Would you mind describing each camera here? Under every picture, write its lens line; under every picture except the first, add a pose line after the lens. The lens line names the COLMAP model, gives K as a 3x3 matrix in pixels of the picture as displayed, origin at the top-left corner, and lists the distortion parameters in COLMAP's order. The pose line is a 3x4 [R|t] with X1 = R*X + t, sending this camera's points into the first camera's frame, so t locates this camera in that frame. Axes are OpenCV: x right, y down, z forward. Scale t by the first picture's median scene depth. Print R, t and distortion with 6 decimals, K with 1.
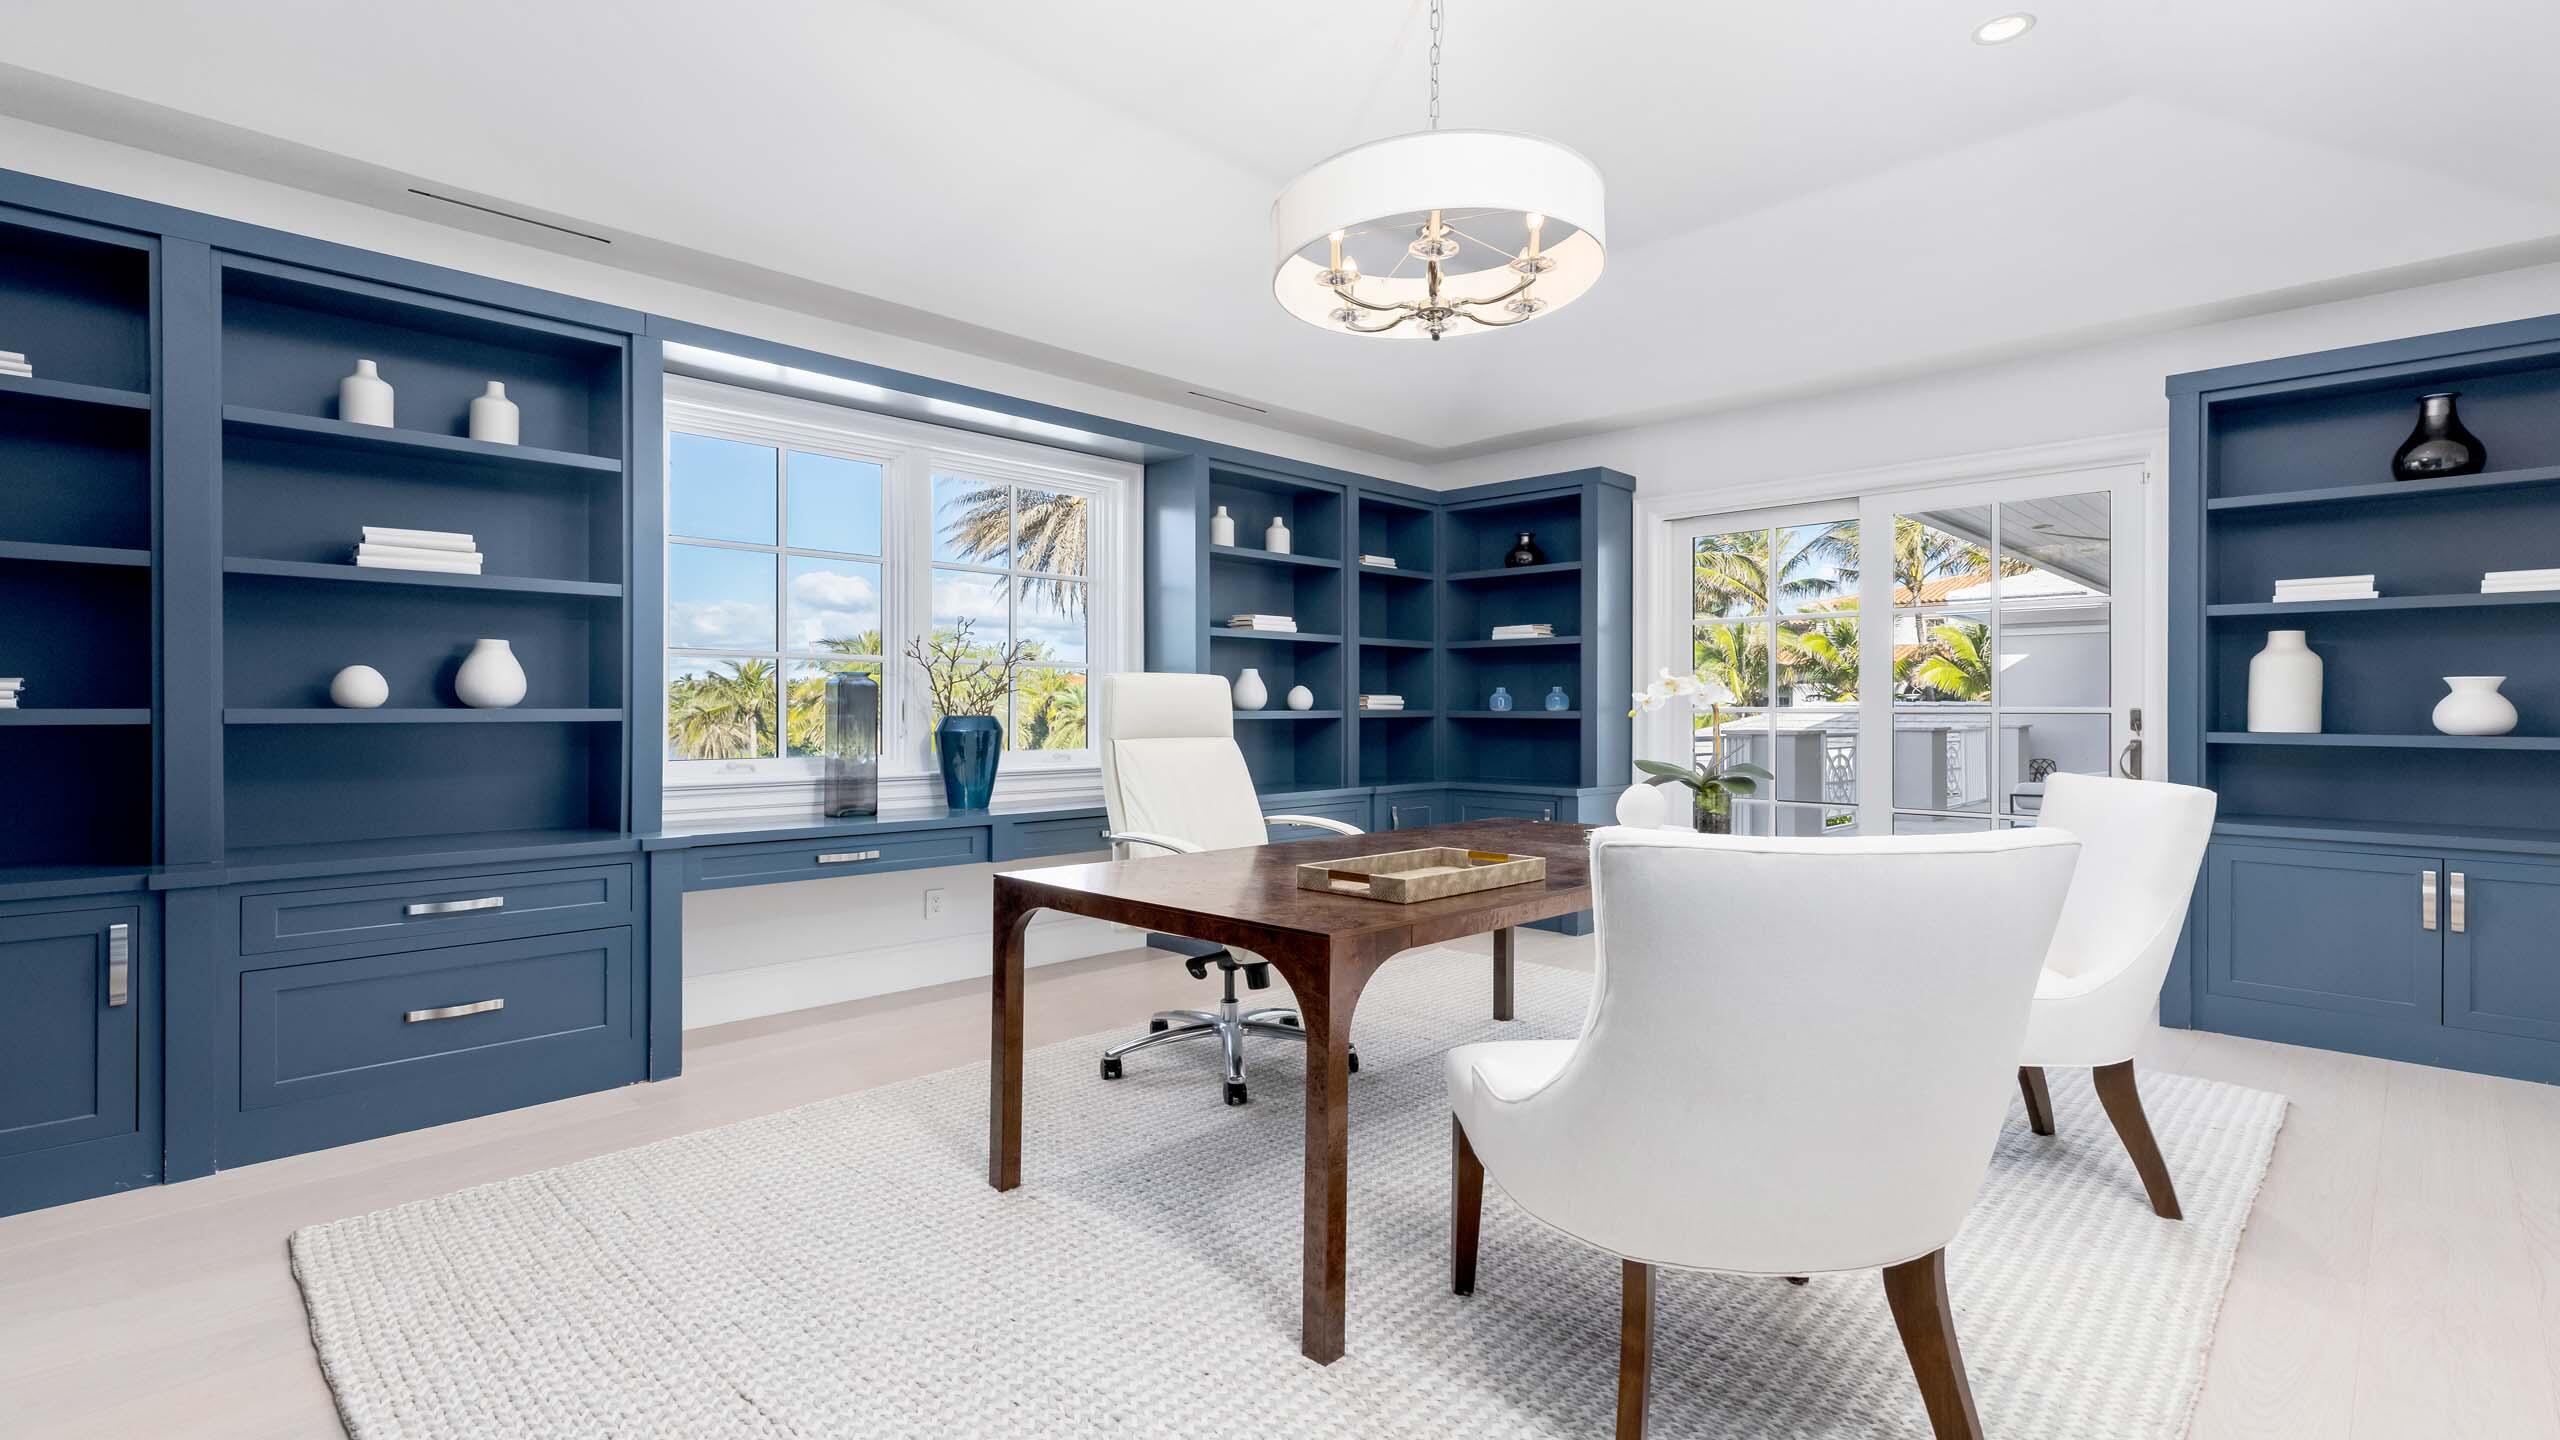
lens RADIAL K [[1168.3, 0, 1280.1], [0, 1168.3, 721.1], [0, 0, 1]] dist [0.000426, -0.000330]
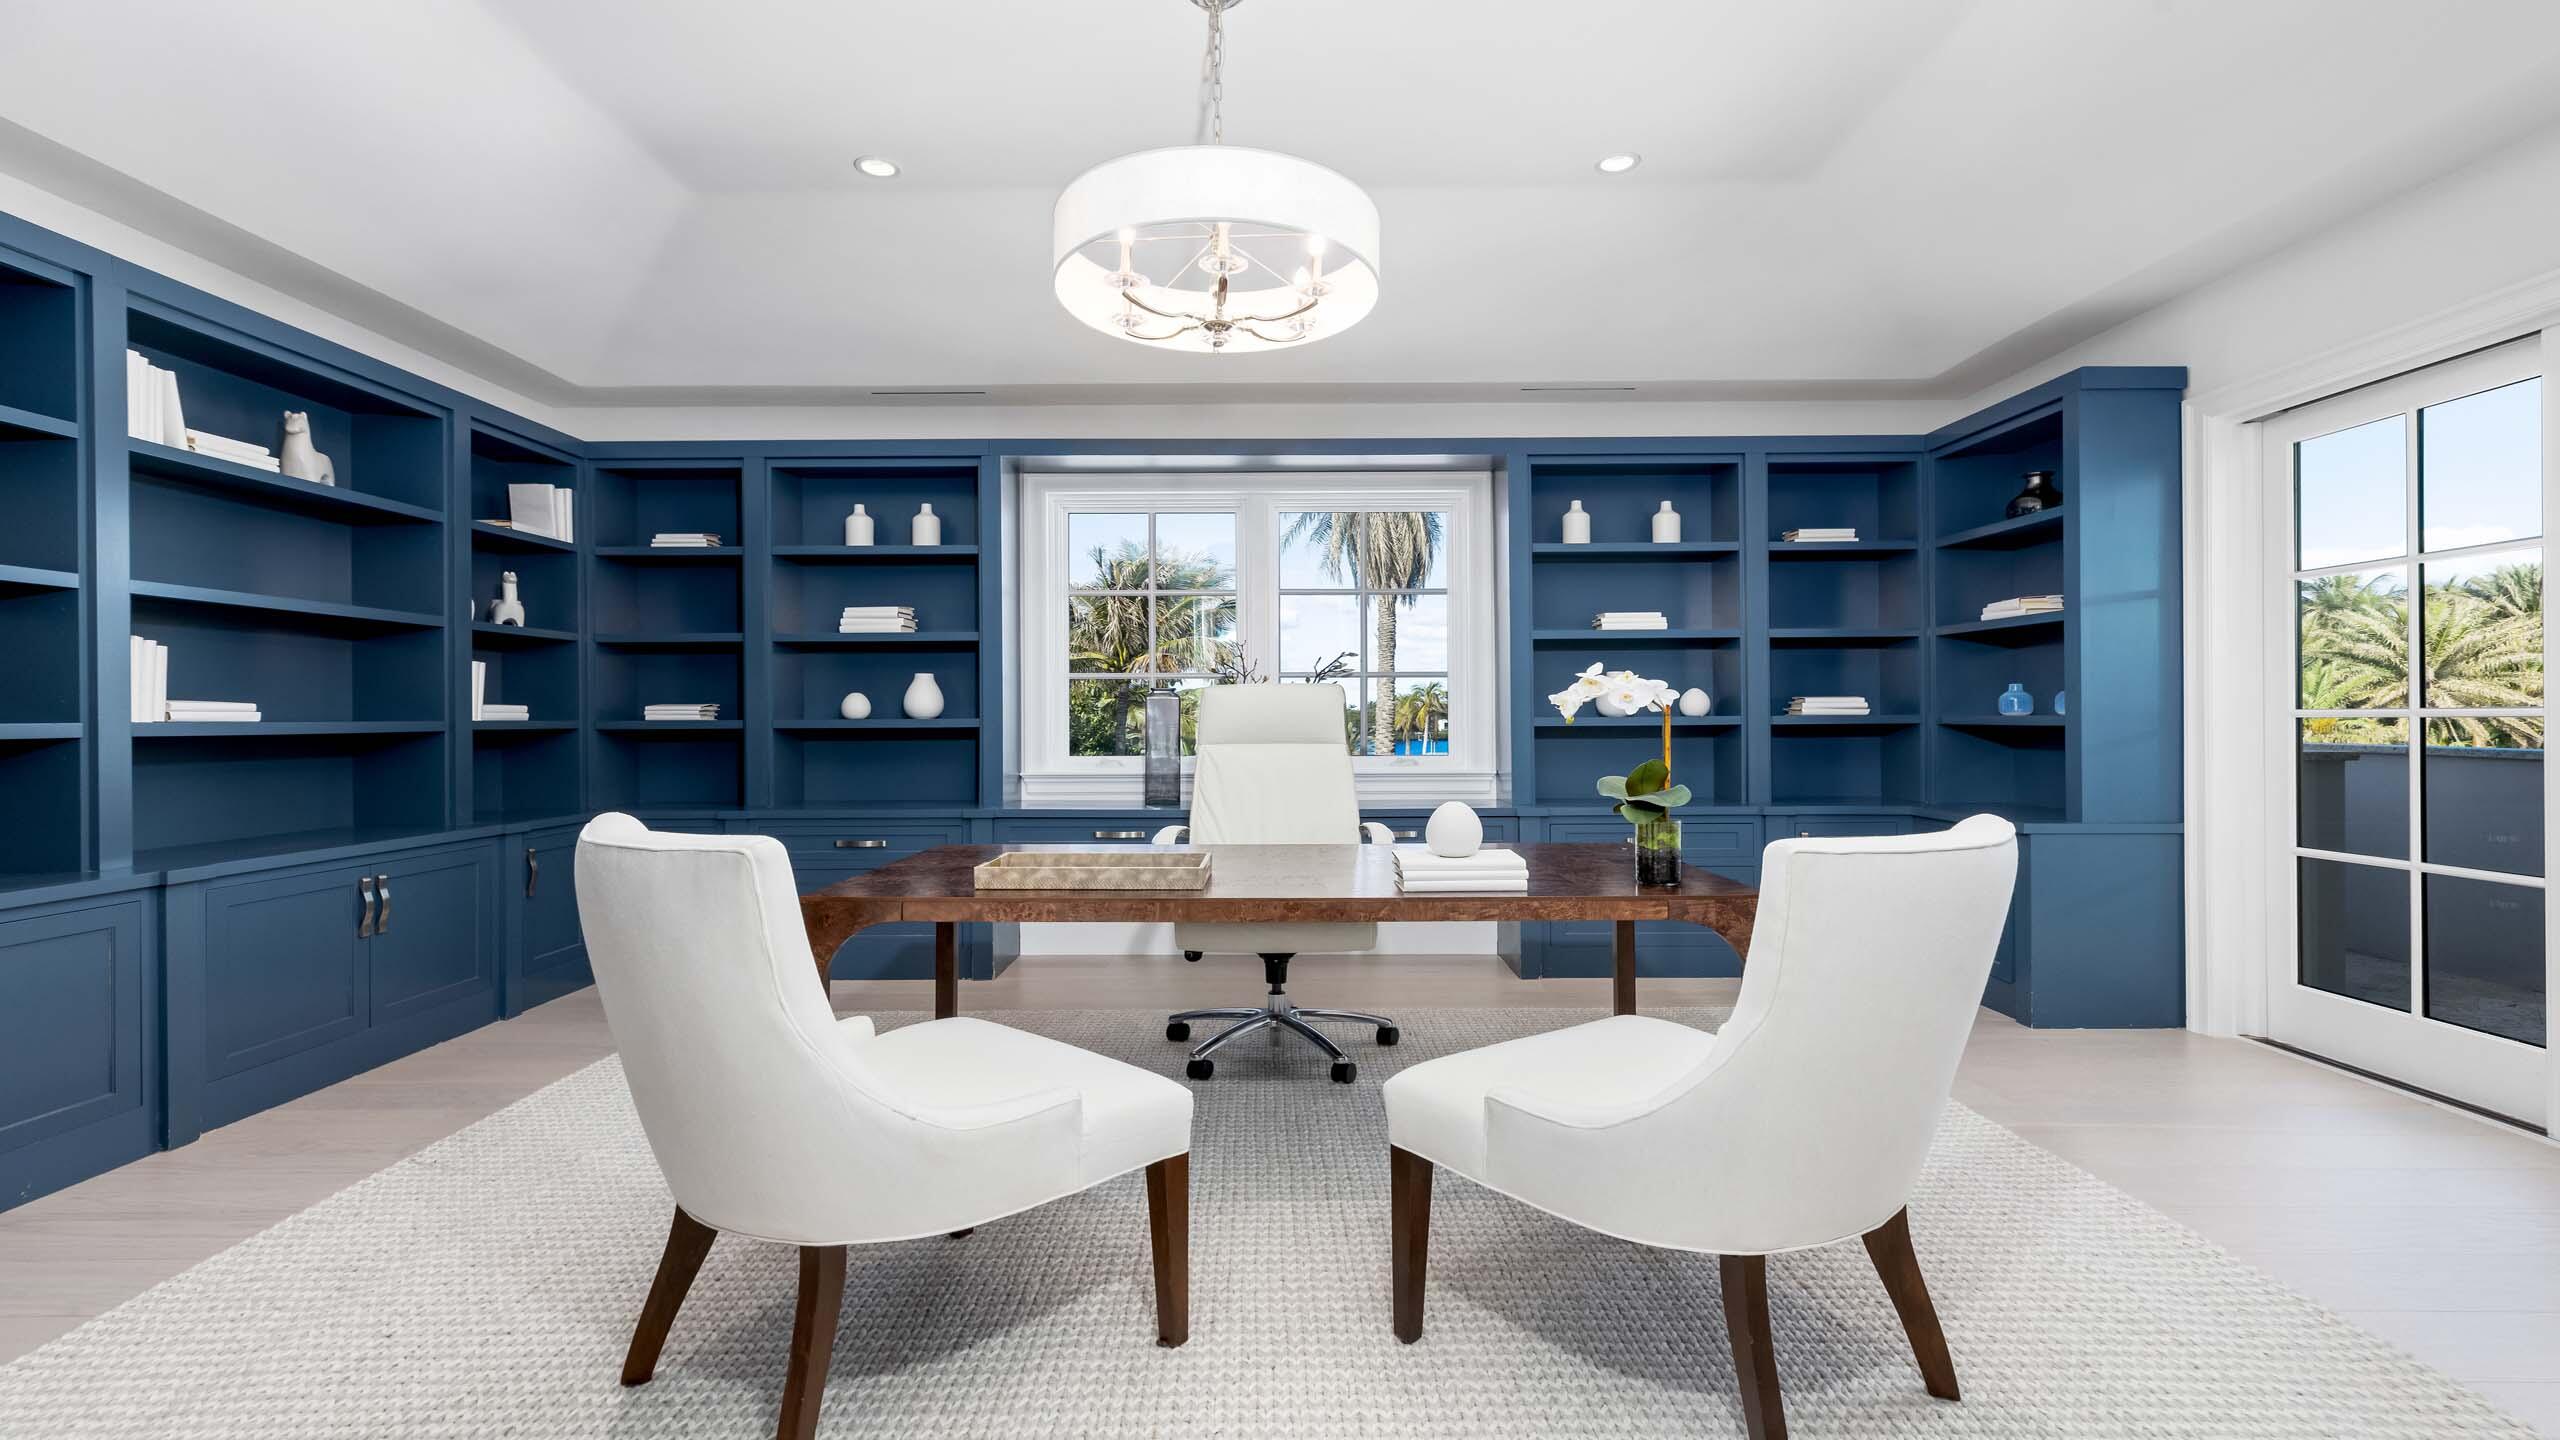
lens RADIAL K [[1168.3, 0, 1274.0], [0, 1168.3, 715.0], [0, 0, 1]] dist [0.000426, -0.000330]
pose [[0.696814, -0.006076, -0.717226, 0.469311], [-0.001209, 0.999953, -0.009646, -0.001093], [0.717251, 0.007589, 0.696774, 0.173305]]
